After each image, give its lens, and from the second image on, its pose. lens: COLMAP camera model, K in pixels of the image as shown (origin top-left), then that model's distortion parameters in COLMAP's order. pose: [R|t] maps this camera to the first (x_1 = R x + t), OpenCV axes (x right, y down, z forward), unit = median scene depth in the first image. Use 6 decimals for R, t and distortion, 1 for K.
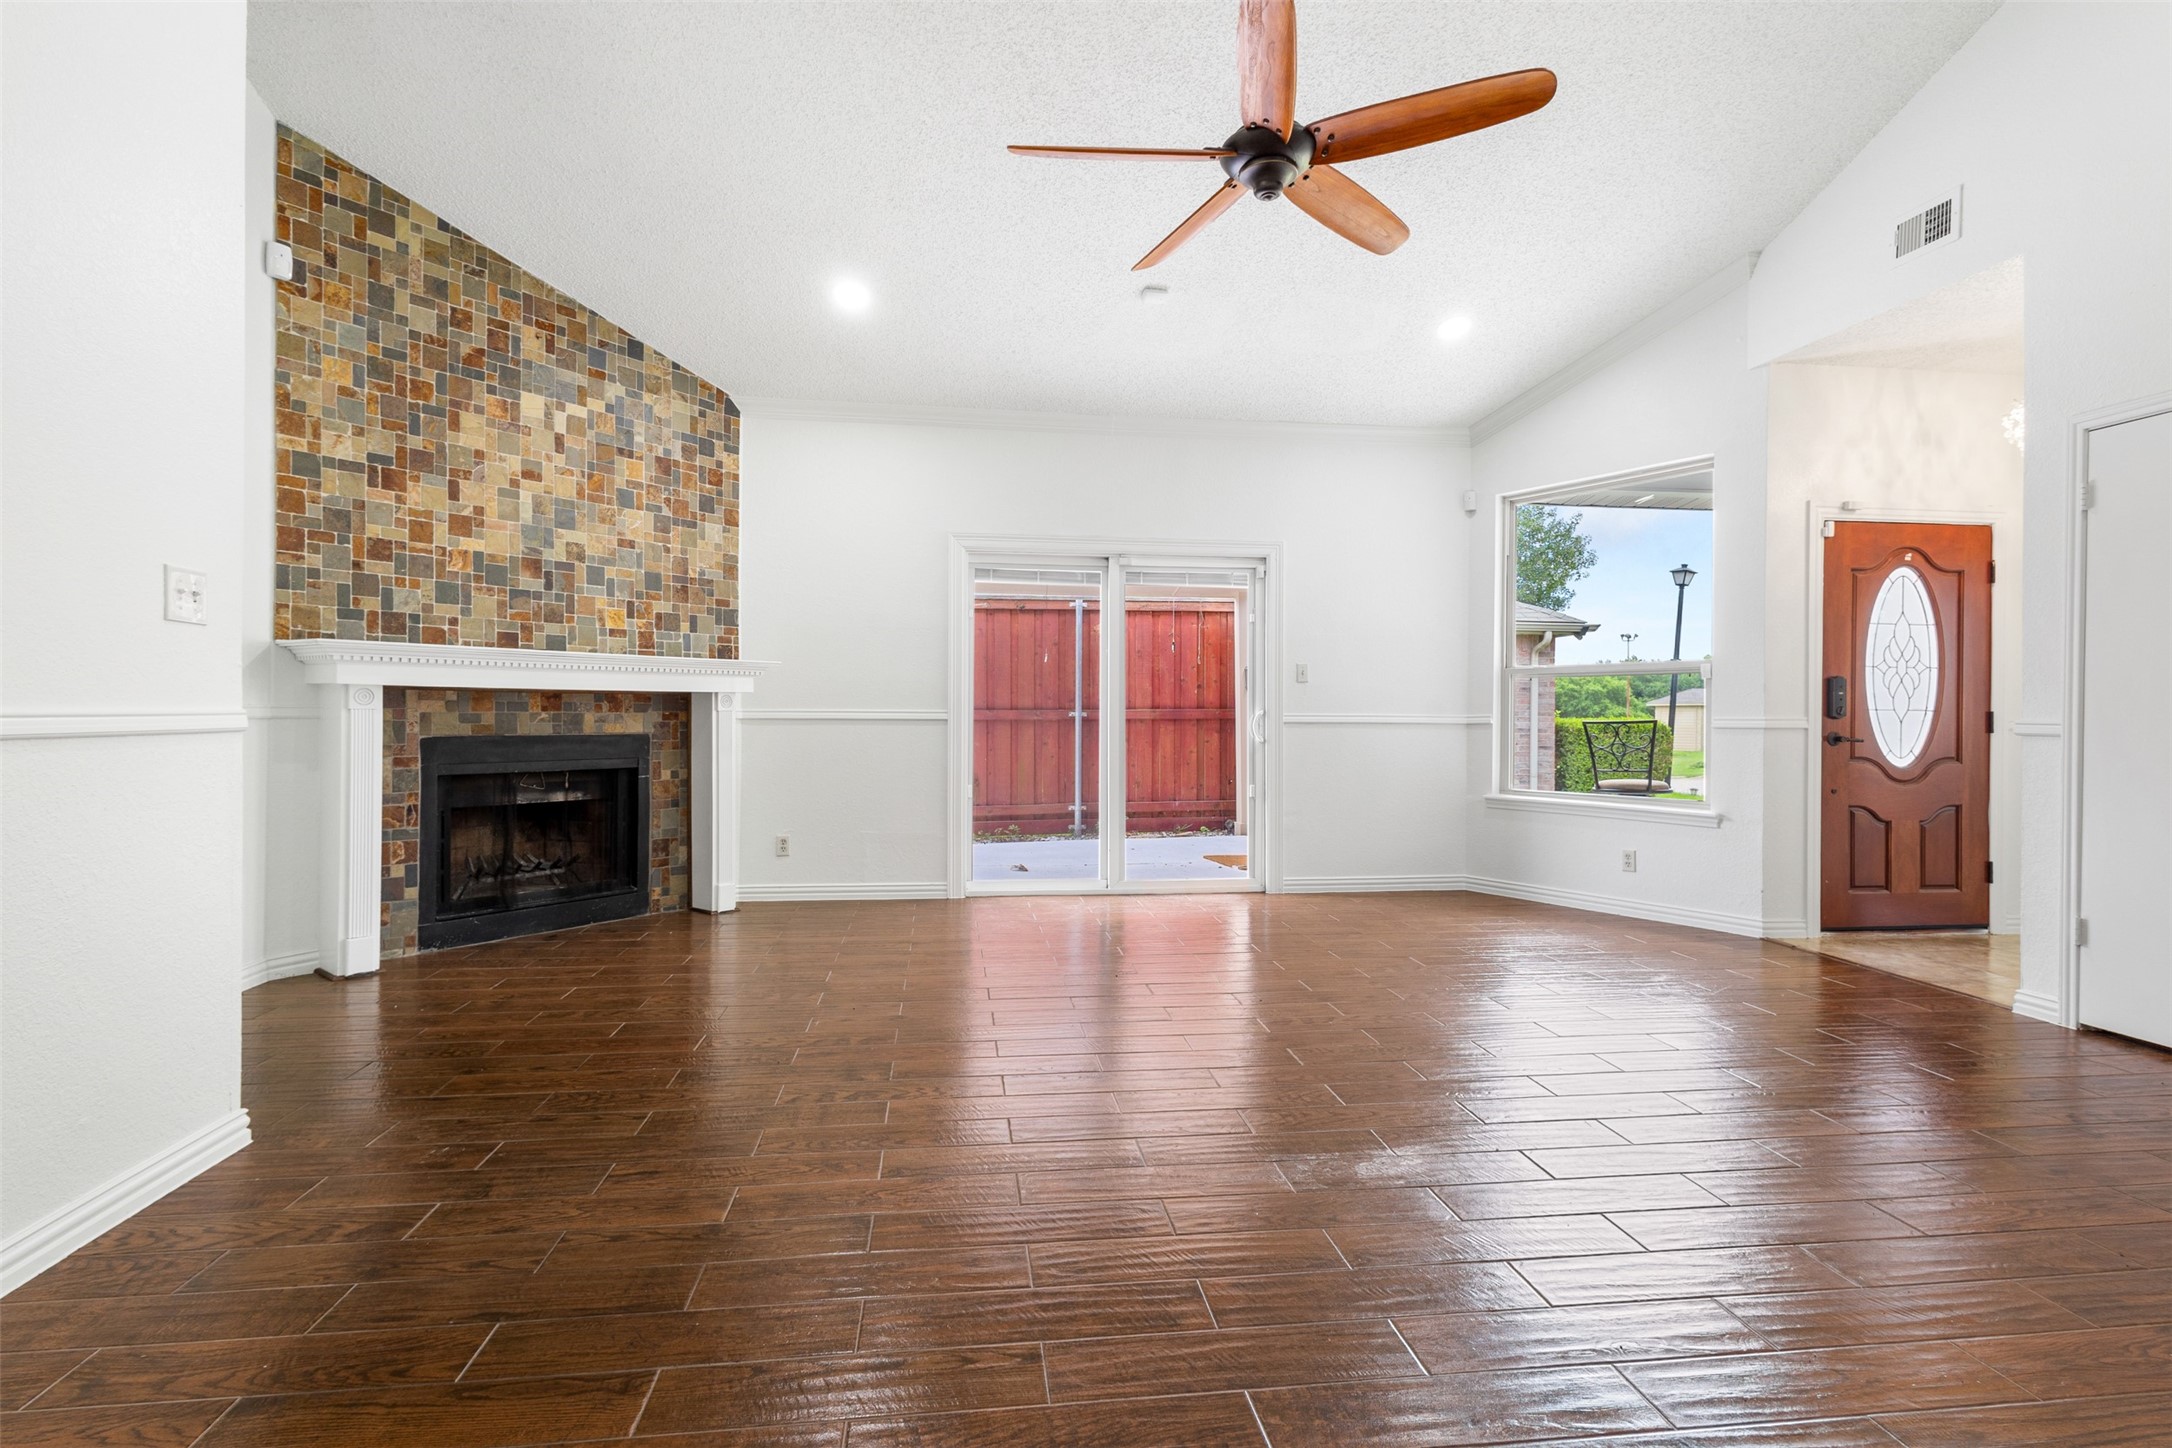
lens RADIAL K [[1038.4, 0, 1085.6], [0, 1038.4, 725.0], [0, 0, 1]] dist [0.008373, -0.004001]
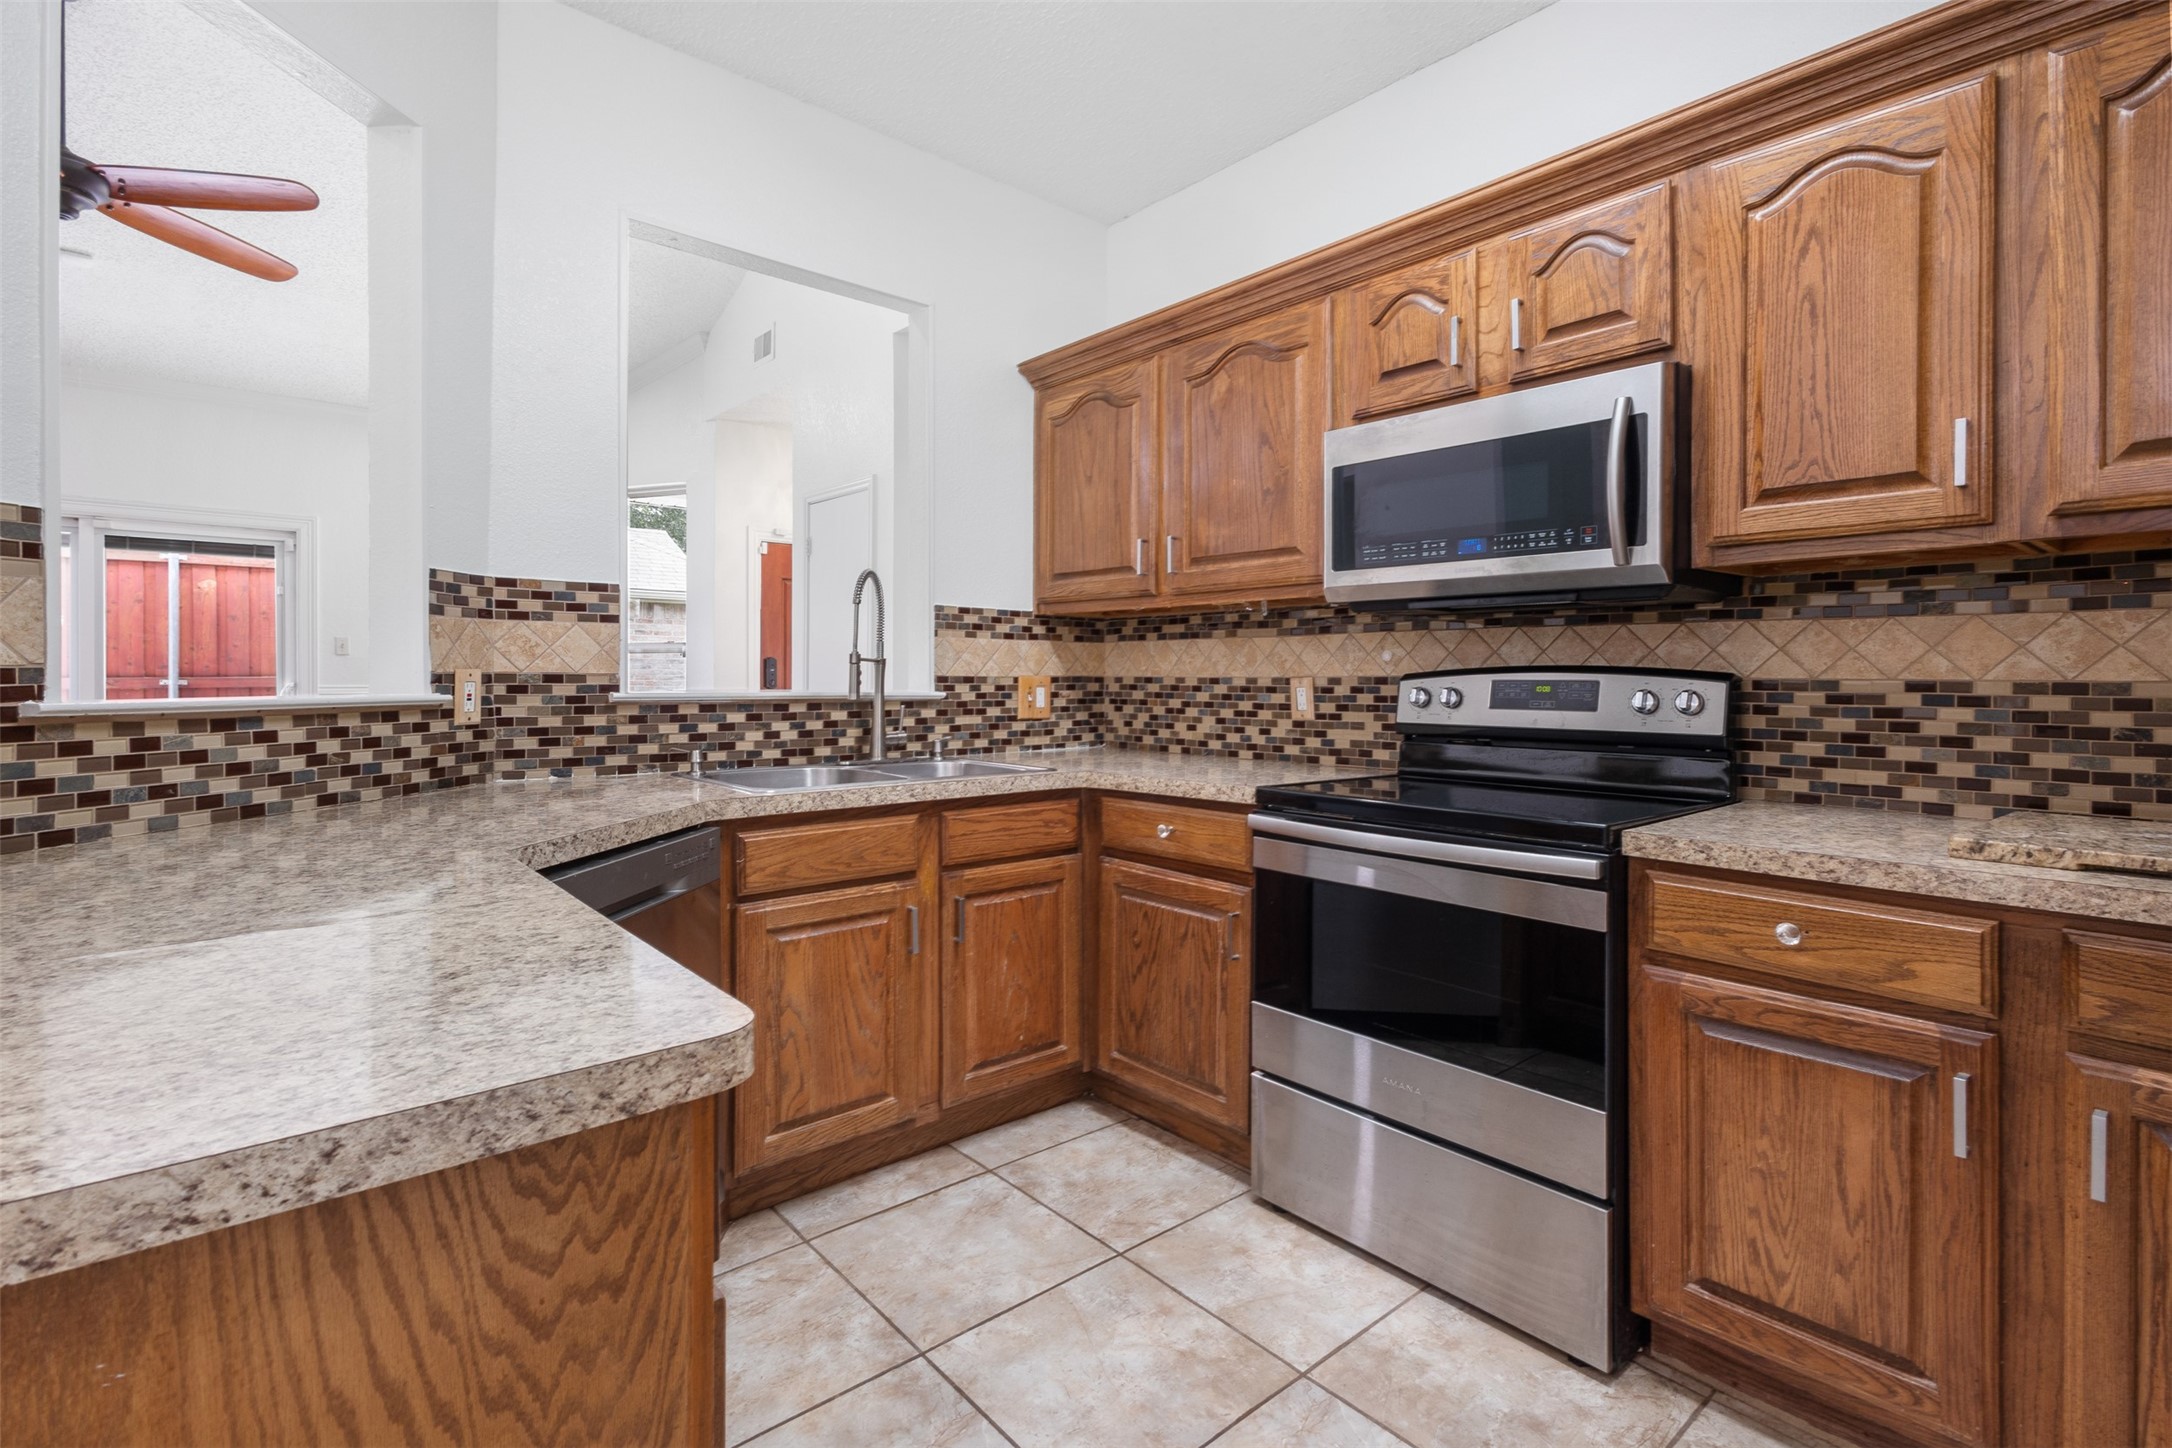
lens RADIAL K [[1038.4, 0, 1090.6], [0, 1038.4, 687.3], [0, 0, 1]] dist [0.008373, -0.004001]
pose [[0.831983, -0.001830, 0.554798, 0.320668], [0.003322, 0.999993, -0.001683, -0.005063], [-0.554791, 0.003243, 0.831983, -0.356366]]
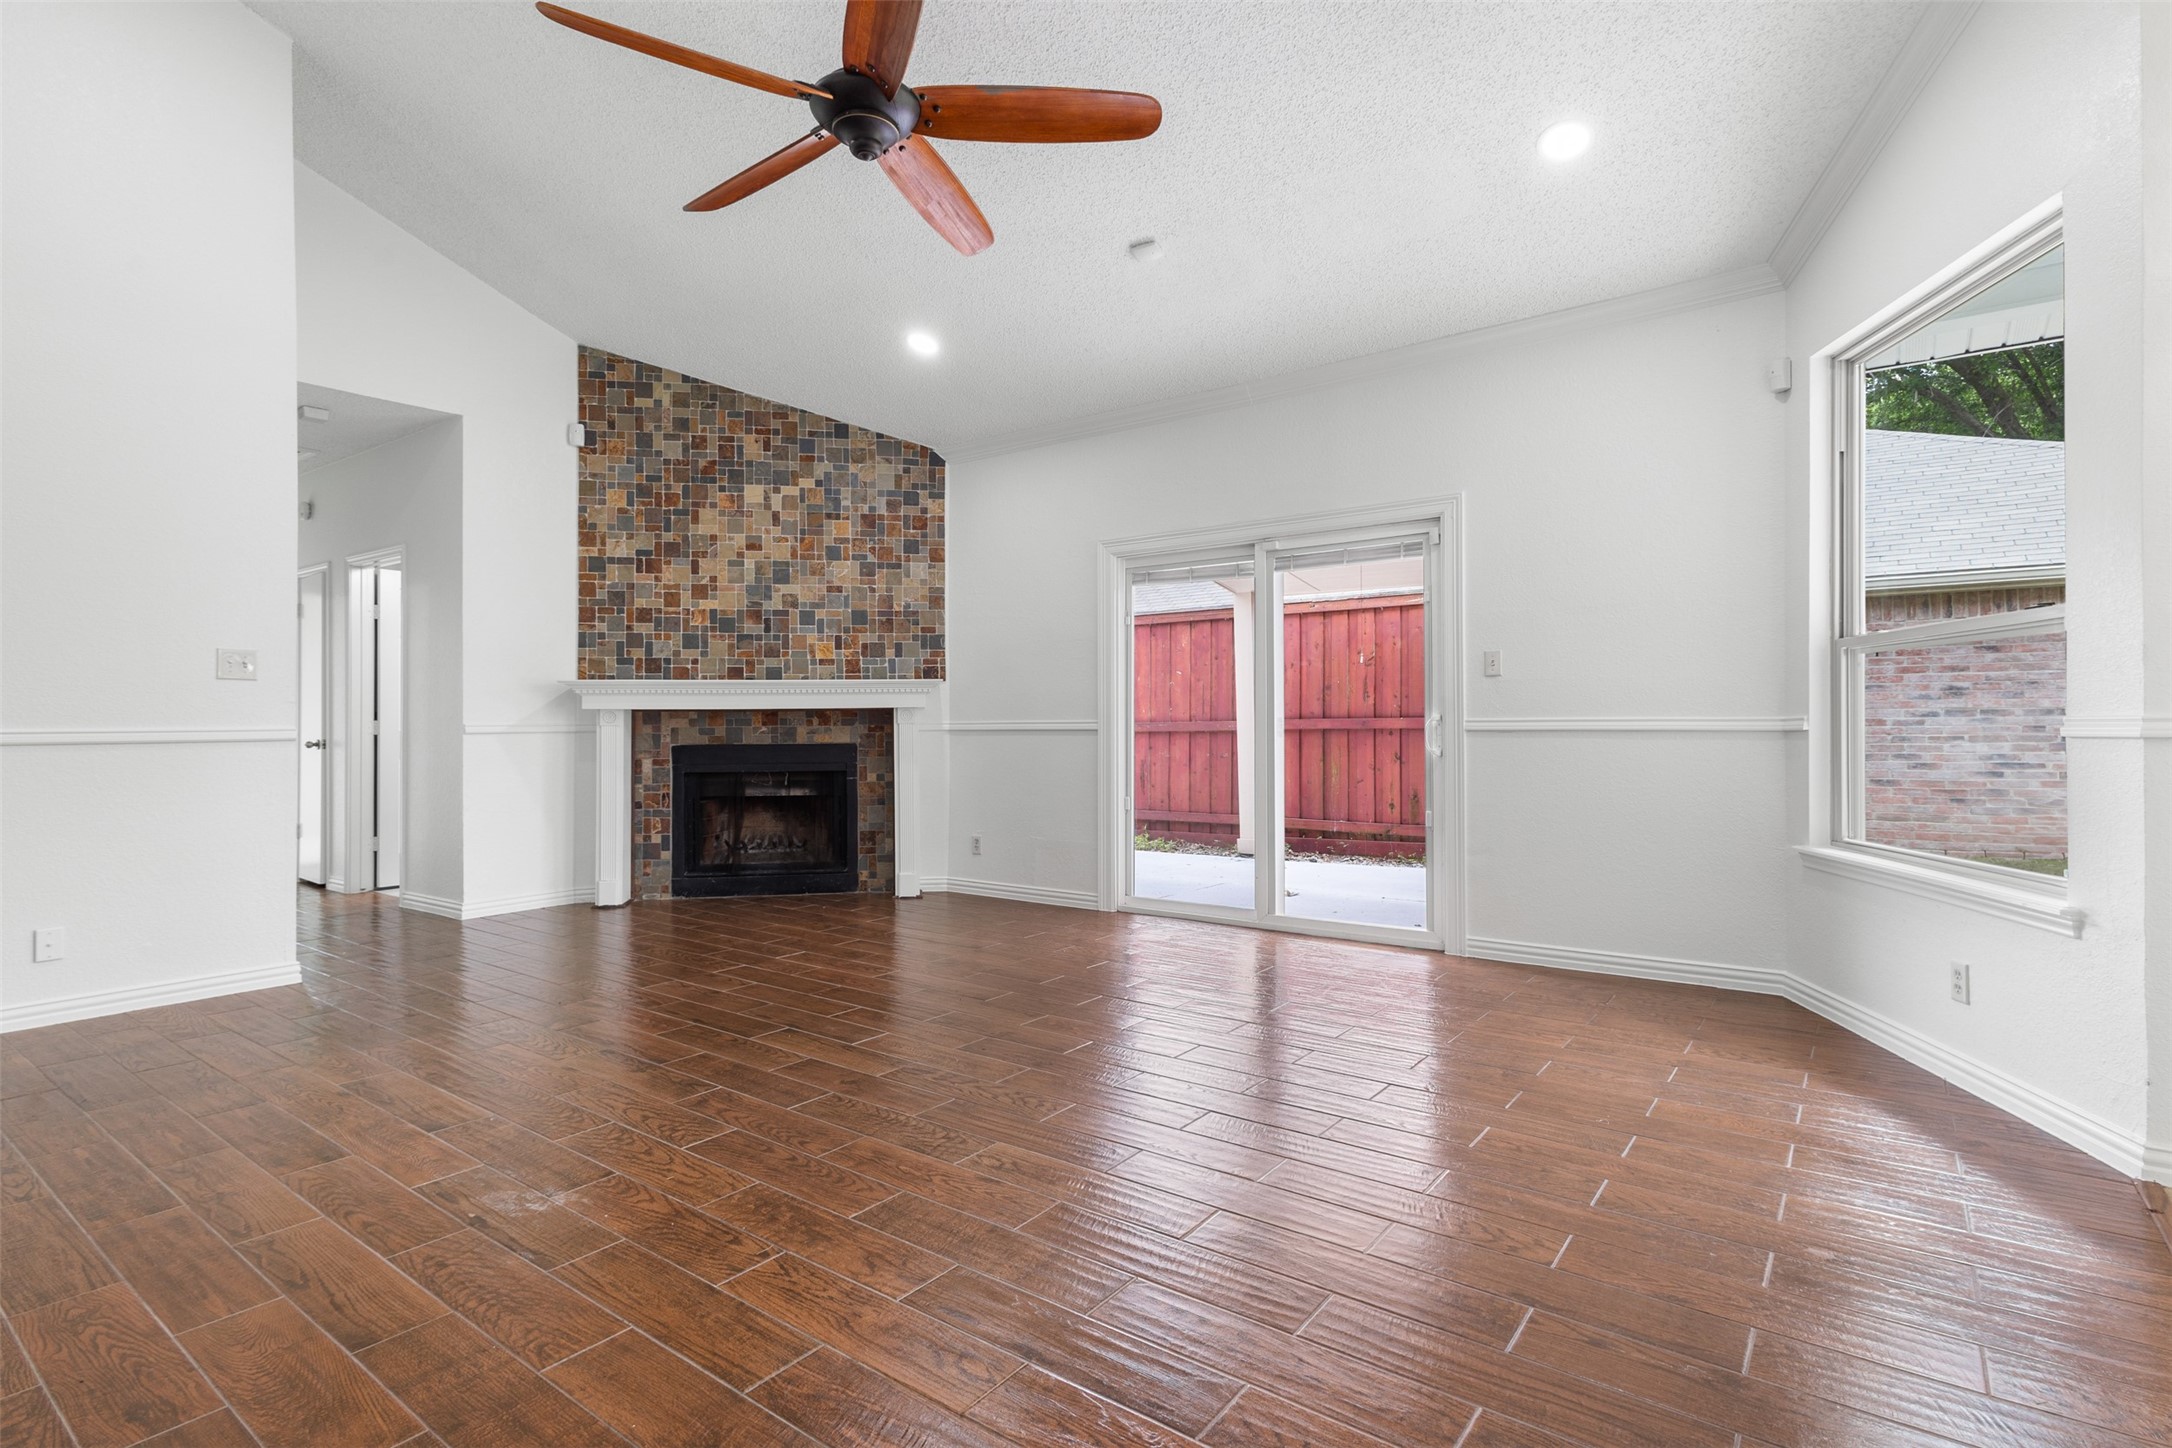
lens RADIAL K [[1038.4, 0, 1083.4], [0, 1038.4, 725.3], [0, 0, 1]] dist [0.008373, -0.004001]
pose [[0.717539, -0.009493, -0.696453, 0.653955], [0.003083, 0.999941, -0.010453, 0.001141], [0.696511, 0.005353, 0.717526, 0.332817]]
